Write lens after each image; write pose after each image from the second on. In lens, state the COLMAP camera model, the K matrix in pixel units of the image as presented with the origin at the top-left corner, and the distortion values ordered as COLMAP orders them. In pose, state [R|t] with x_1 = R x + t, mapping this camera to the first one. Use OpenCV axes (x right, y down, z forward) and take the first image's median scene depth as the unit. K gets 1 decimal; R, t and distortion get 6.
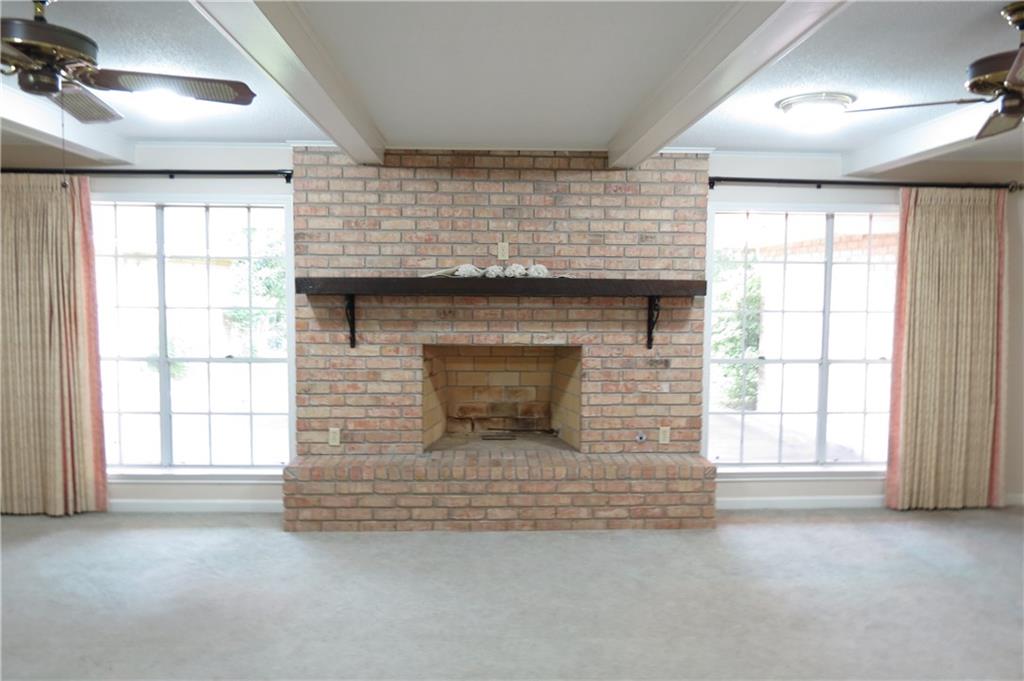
lens RADIAL K [[733.5, 0, 512.3], [0, 733.5, 337.5], [0, 0, 1]] dist [-0.024252, 0.003847]
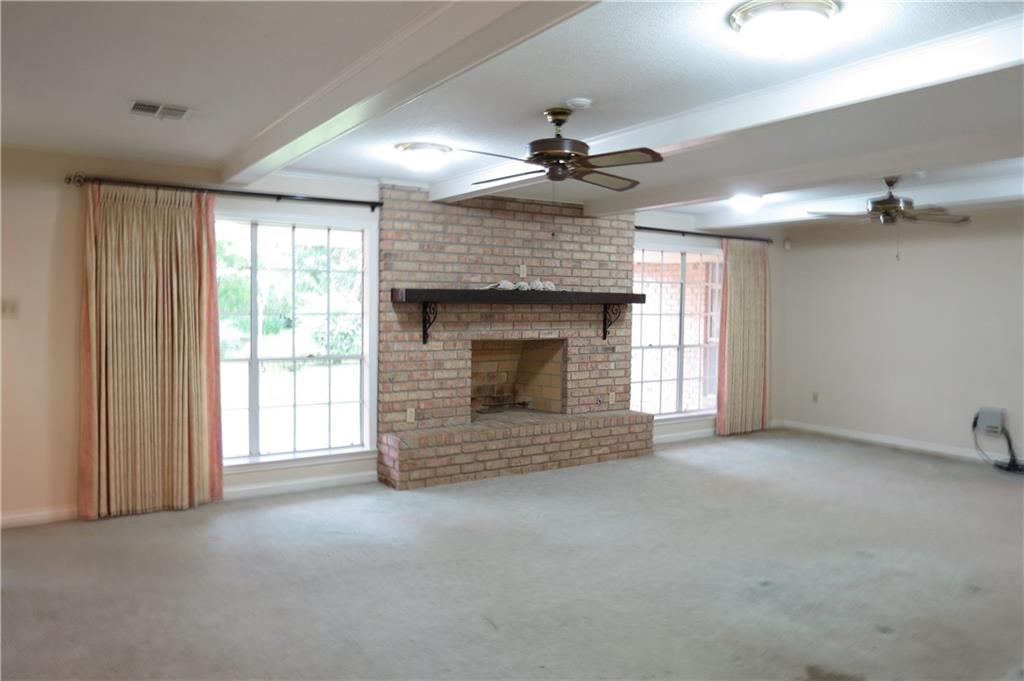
lens RADIAL K [[733.5, 0, 512.3], [0, 733.5, 338.2], [0, 0, 1]] dist [-0.024252, 0.003847]
pose [[0.858185, -0.022283, 0.512857, -0.740815], [0.030070, 0.999524, -0.006889, 0.017208], [-0.512459, 0.021334, 0.858446, -0.173375]]
